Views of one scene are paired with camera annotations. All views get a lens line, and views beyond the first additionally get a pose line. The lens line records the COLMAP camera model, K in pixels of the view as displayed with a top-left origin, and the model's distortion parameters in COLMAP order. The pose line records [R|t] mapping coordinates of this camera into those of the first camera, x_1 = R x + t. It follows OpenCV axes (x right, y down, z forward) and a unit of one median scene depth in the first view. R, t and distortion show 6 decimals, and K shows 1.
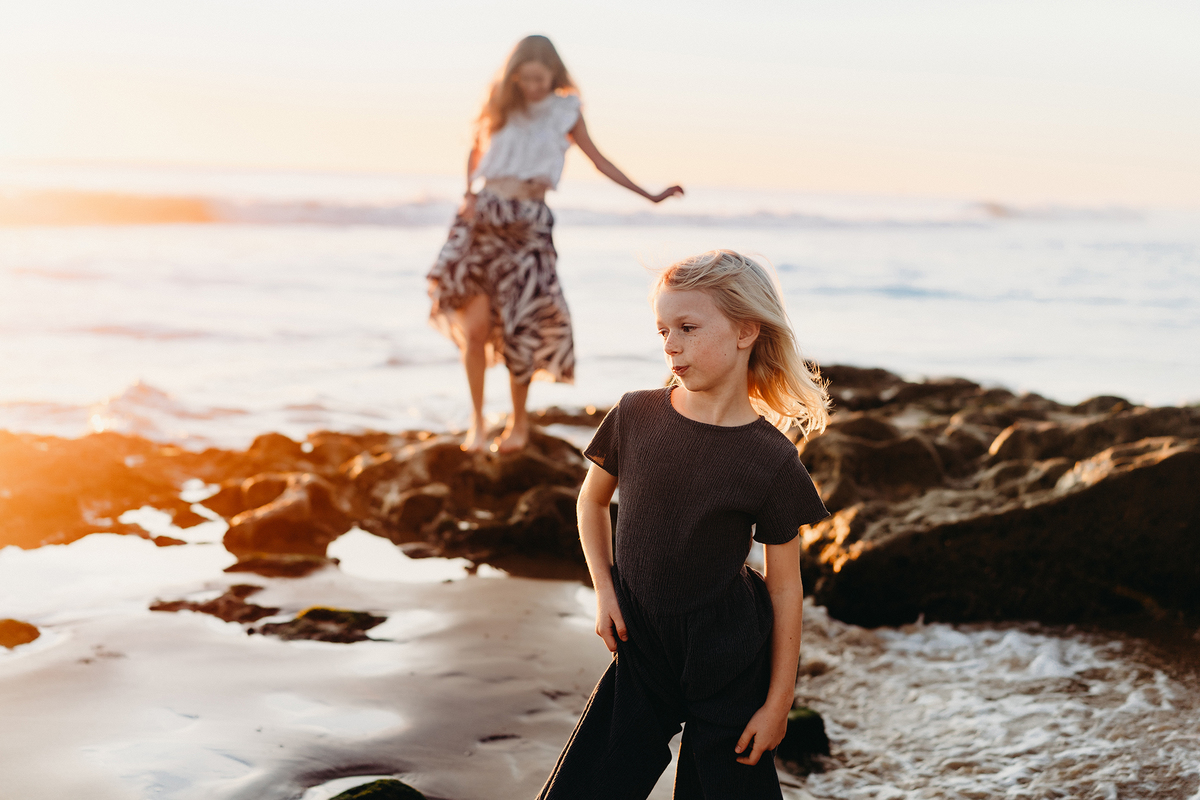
lens RADIAL K [[1858.3, 0, 600.0], [0, 1858.3, 400.0], [0, 0, 1]] dist [0.014109, 0.017855]
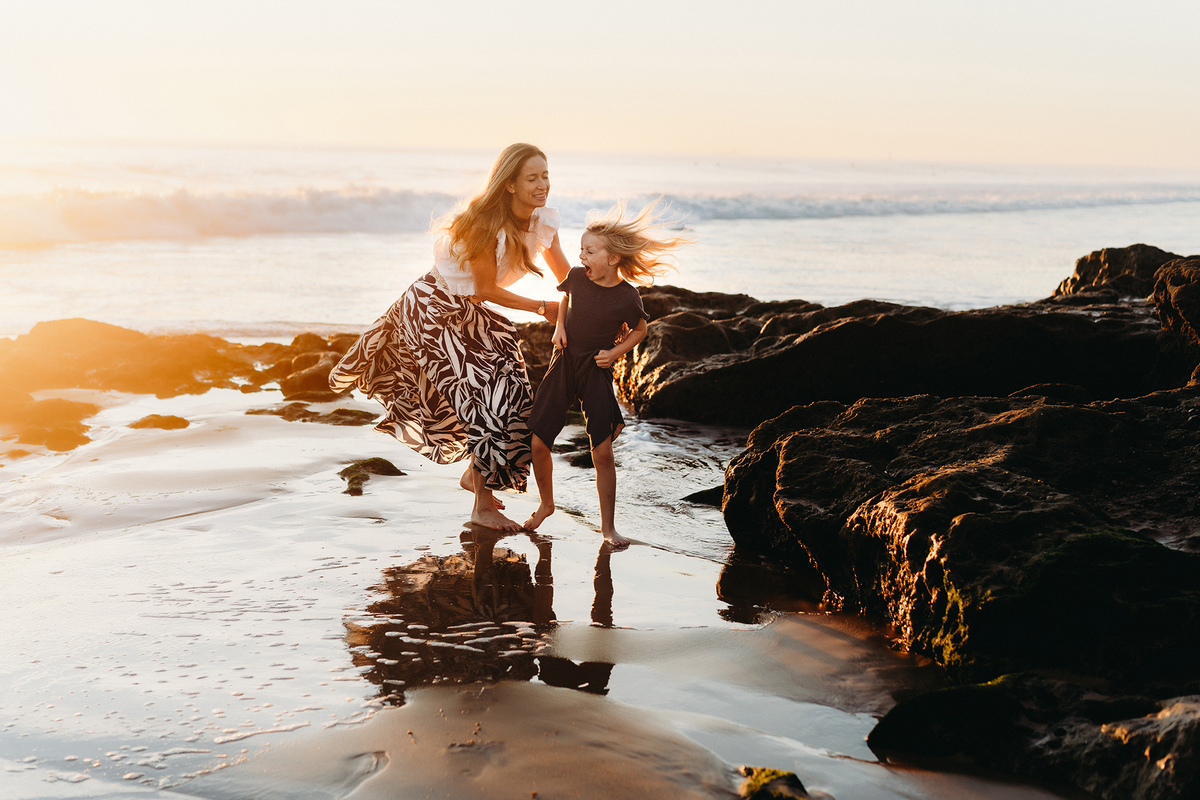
lens RADIAL K [[1858.3, 0, 600.0], [0, 1858.3, 400.0], [0, 0, 1]] dist [0.014109, 0.017855]
pose [[0.999843, -0.016607, -0.006211, 0.088143], [0.016702, 0.999738, 0.015630, 0.063037], [0.005949, -0.015731, 0.999859, -0.636756]]
